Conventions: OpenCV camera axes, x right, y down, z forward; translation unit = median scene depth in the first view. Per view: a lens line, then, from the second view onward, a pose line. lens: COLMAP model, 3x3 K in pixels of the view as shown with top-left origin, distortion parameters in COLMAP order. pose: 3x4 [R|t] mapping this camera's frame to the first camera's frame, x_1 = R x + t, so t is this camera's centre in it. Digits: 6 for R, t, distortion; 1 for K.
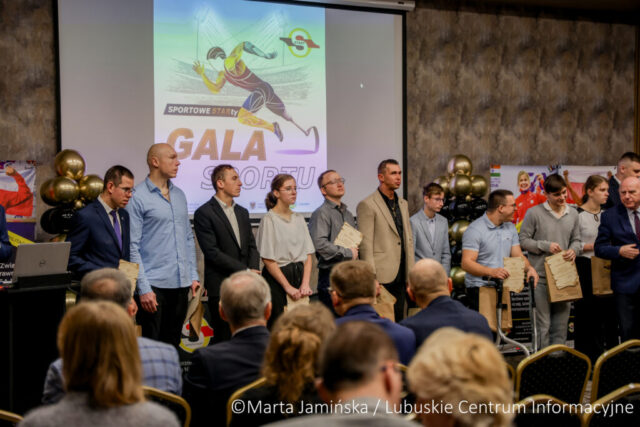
lens RADIAL K [[1198.9, 0, 311.8], [0, 1198.9, 223.1], [0, 0, 1]] dist [0.296924, -0.146646]
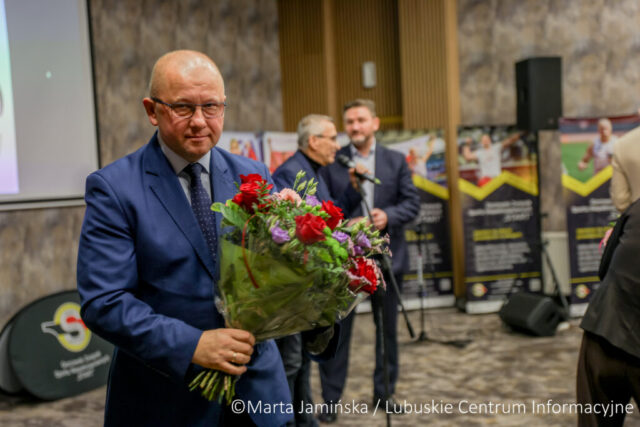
lens RADIAL K [[1016.7, 0, 320.0], [0, 1016.7, 213.5], [0, 0, 1]] dist [0.141544, -0.060224]
pose [[0.862212, -0.054859, 0.503568, -0.147866], [0.054887, 0.998383, 0.014788, 0.004645], [-0.503565, 0.014889, 0.863829, 0.306913]]
